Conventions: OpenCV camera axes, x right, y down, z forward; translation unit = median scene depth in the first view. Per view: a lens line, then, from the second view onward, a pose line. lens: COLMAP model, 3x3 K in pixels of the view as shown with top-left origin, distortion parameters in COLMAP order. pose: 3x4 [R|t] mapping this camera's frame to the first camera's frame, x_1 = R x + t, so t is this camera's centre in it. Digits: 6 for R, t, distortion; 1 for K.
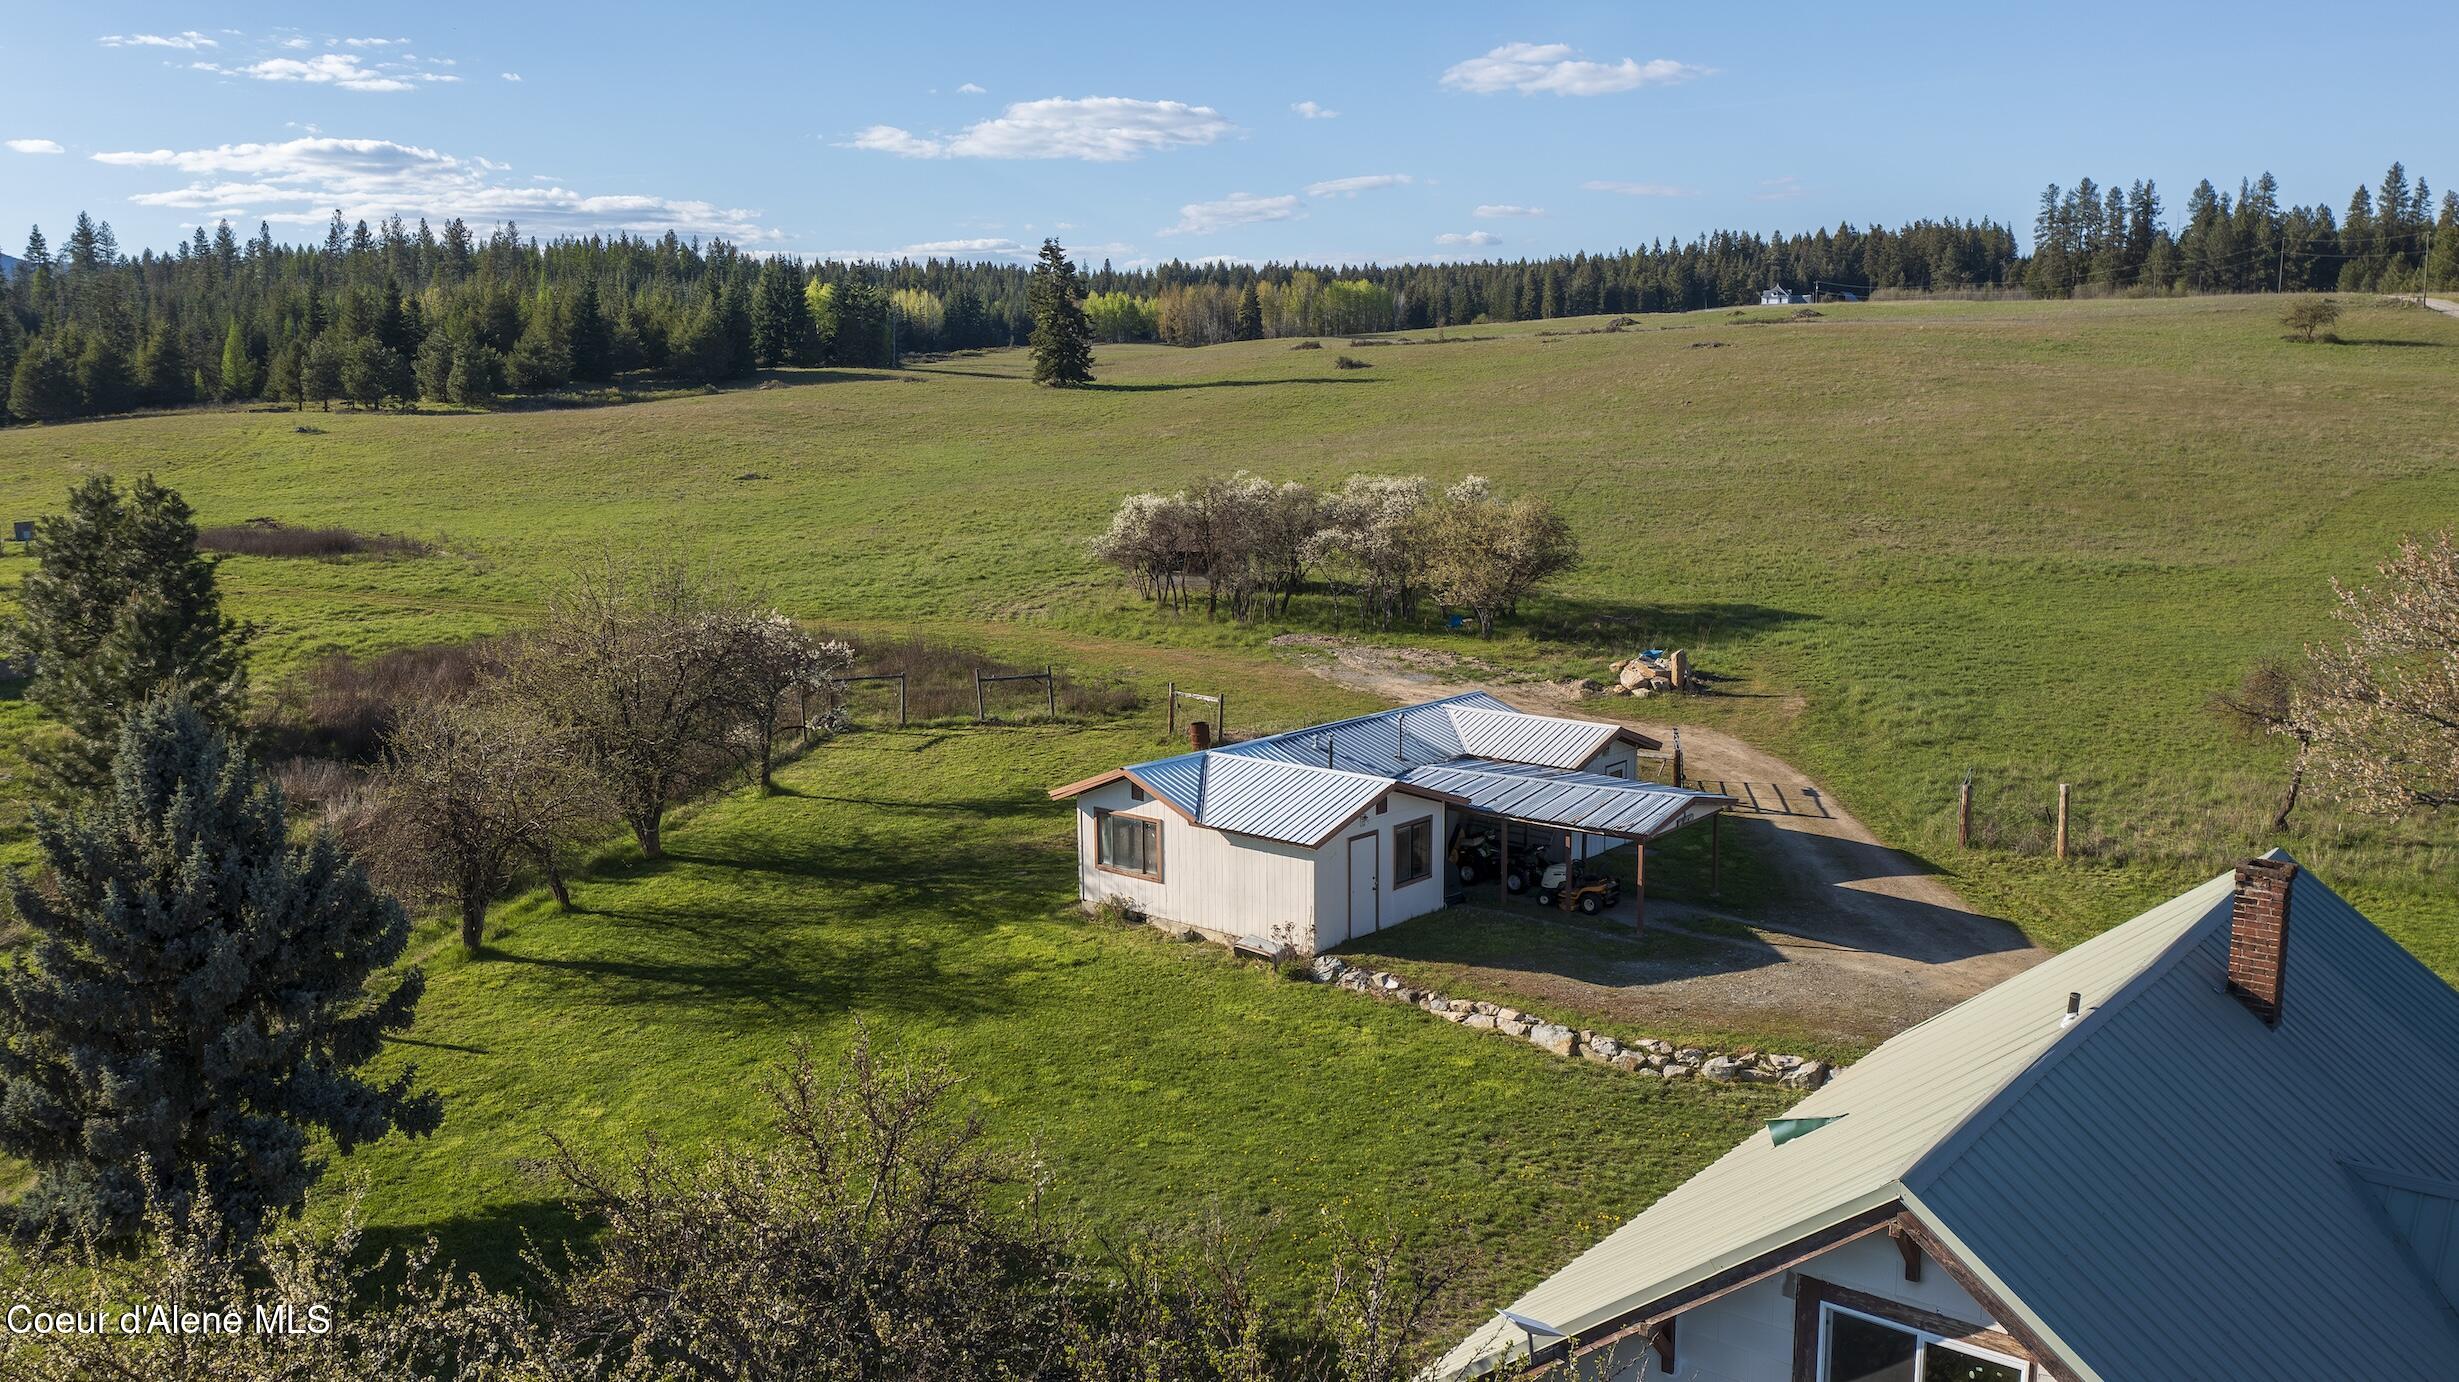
lens RADIAL K [[1949.9, 0, 1229.5], [0, 1949.9, 691.0], [0, 0, 1]] dist [0.001074, 0.001622]
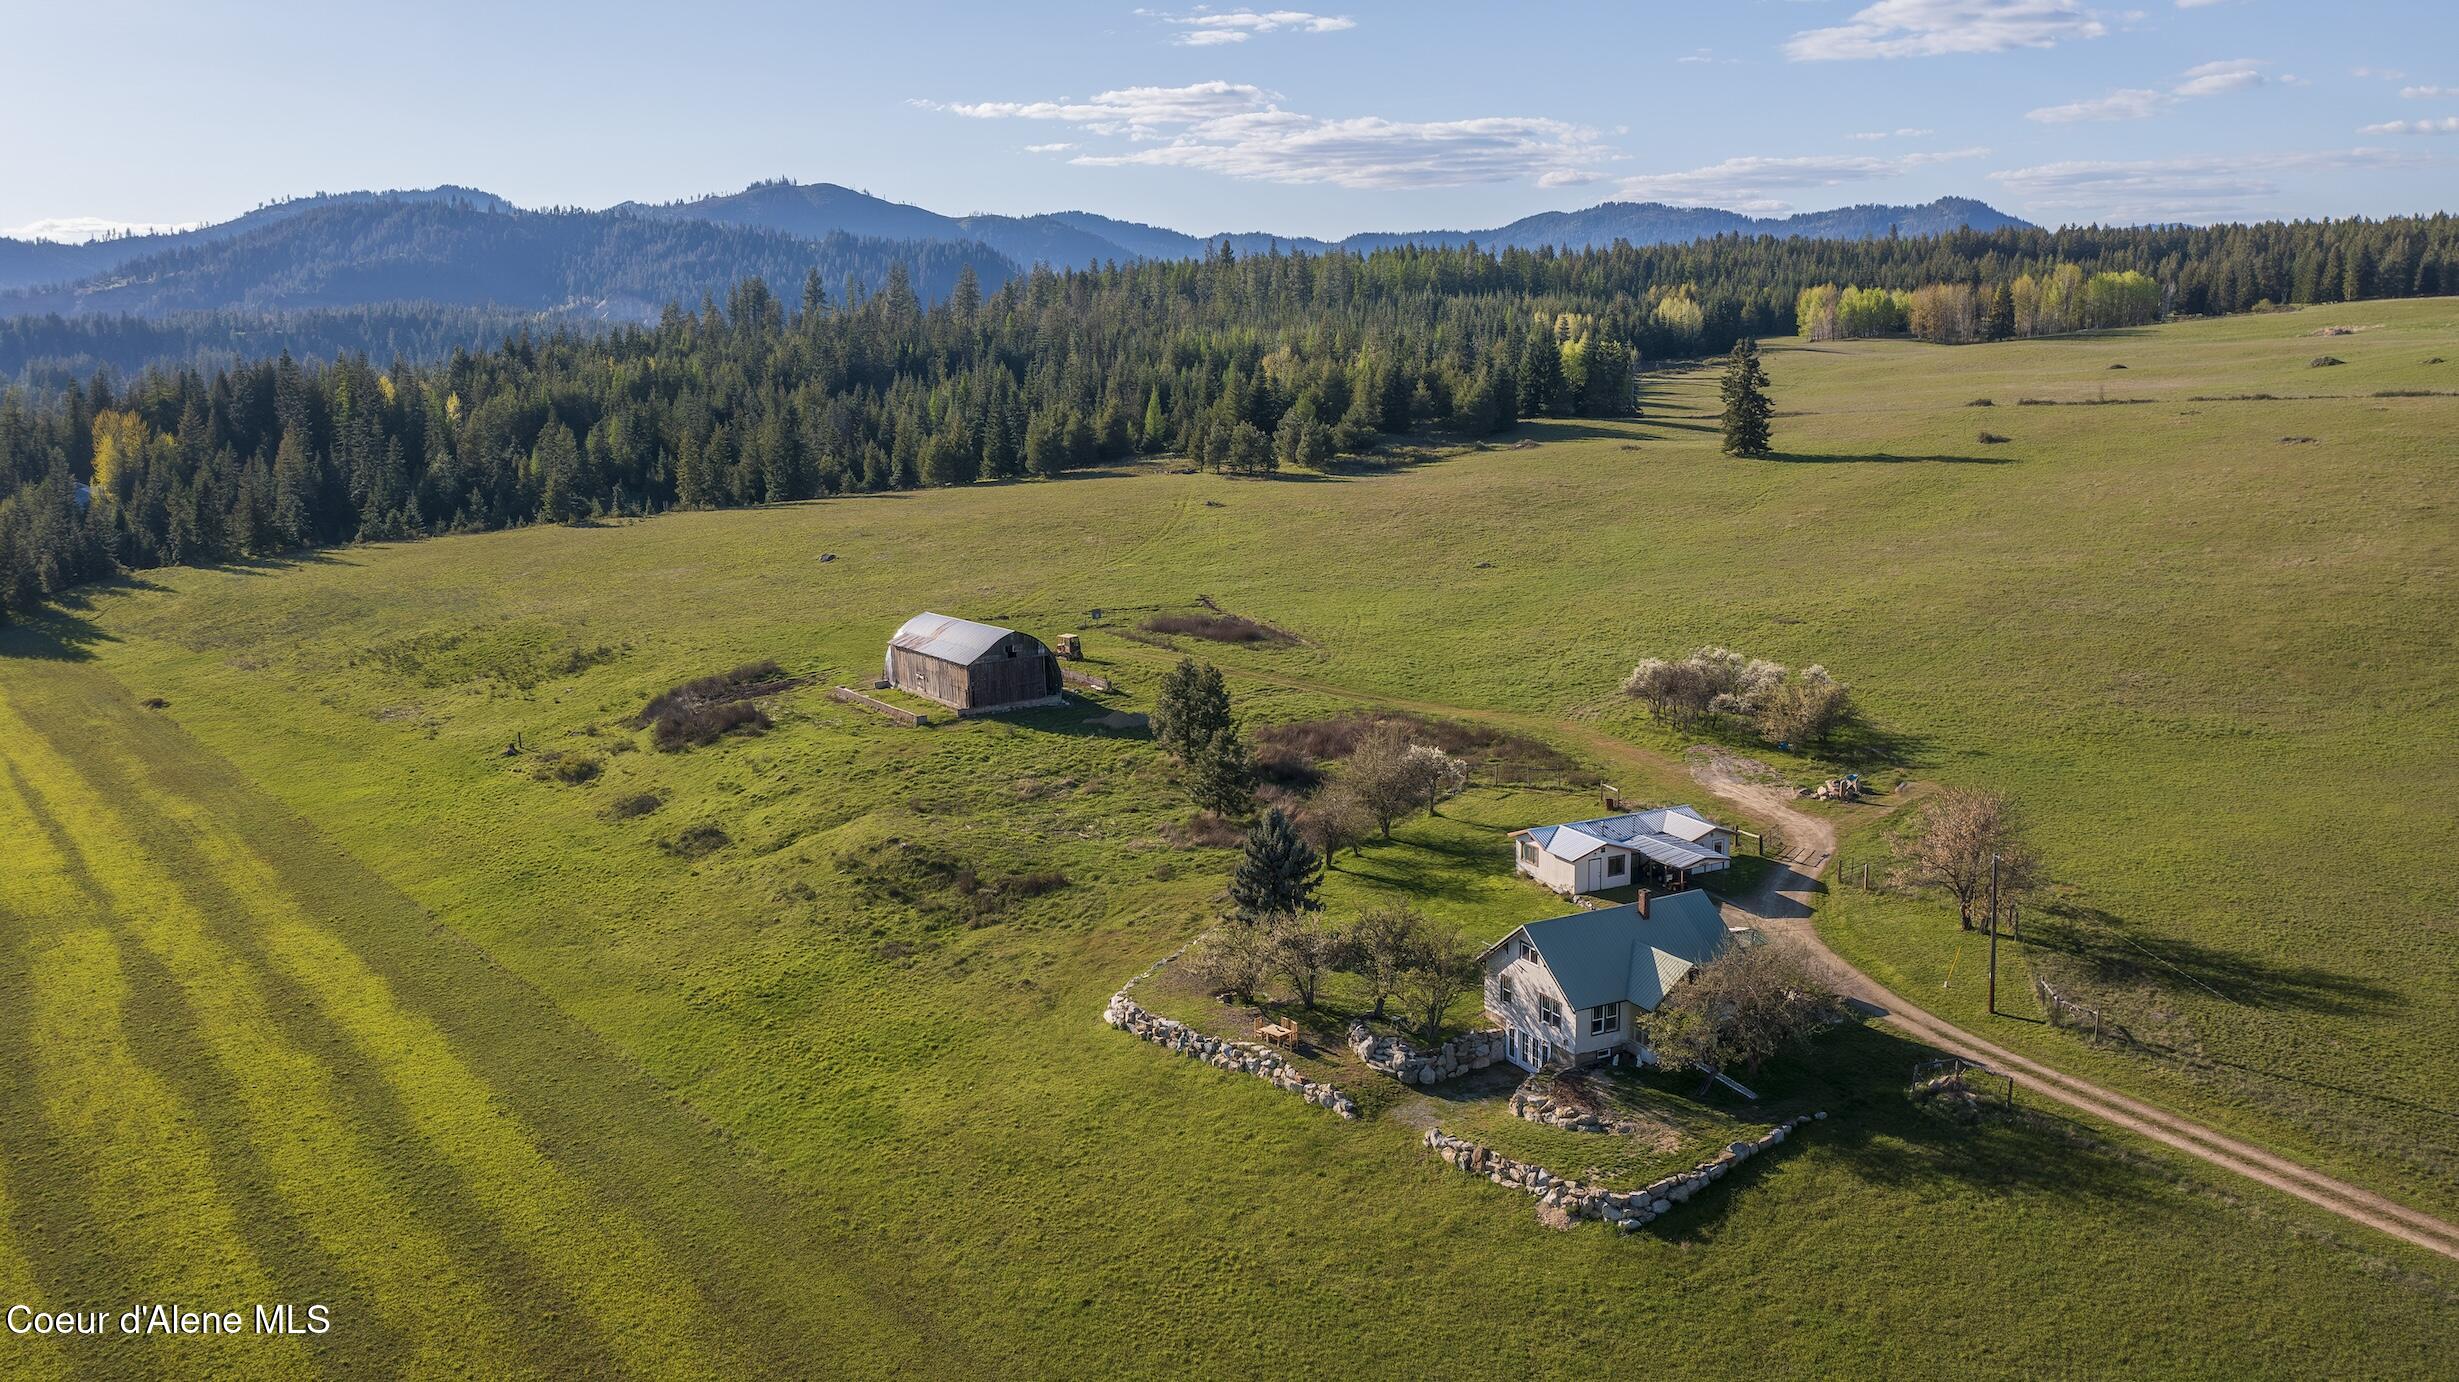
lens RADIAL K [[1969.5, 0, 1229.5], [0, 1969.5, 691.0], [0, 0, 1]] dist [-0.010326, -0.006169]
pose [[0.920889, 0.063402, -0.384635, 0.119585], [-0.048426, 0.997648, 0.048508, -0.052936], [0.386806, -0.026044, 0.921793, -0.354223]]
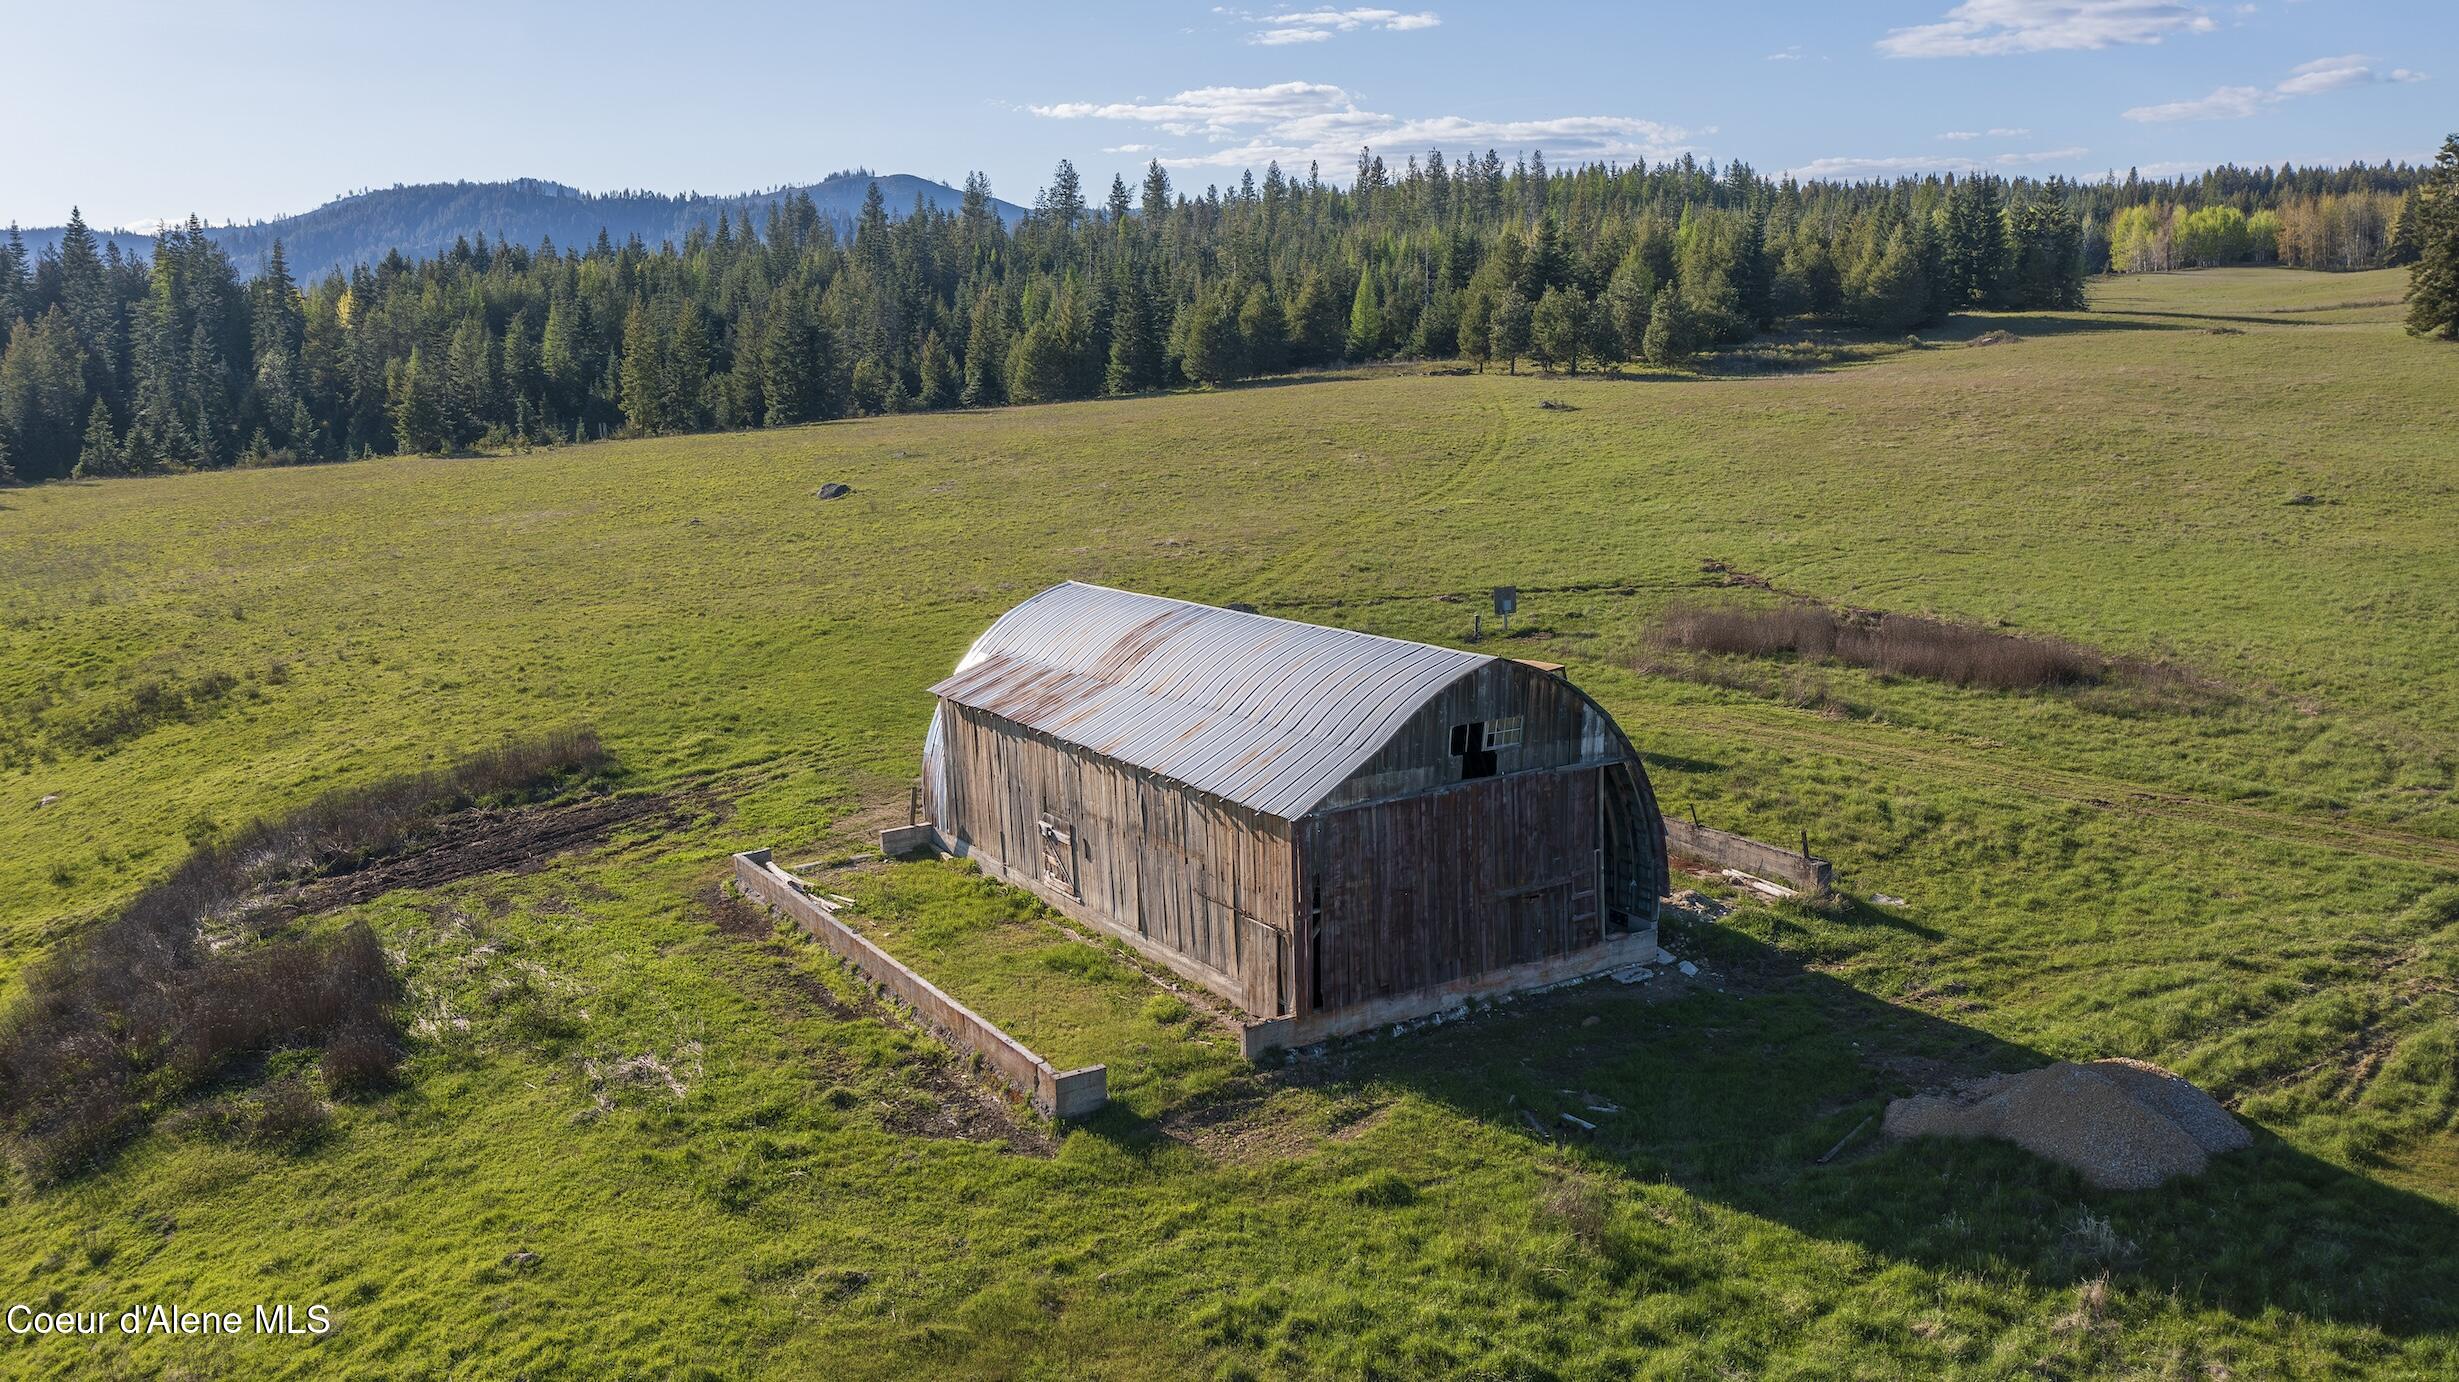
lens RADIAL K [[1949.9, 0, 1229.5], [0, 1949.9, 691.0], [0, 0, 1]] dist [0.001074, 0.001622]
pose [[0.905959, 0.072348, -0.417138, -0.205938], [-0.056872, 0.997157, 0.049430, -0.039152], [0.419529, -0.021058, 0.907498, 0.161404]]
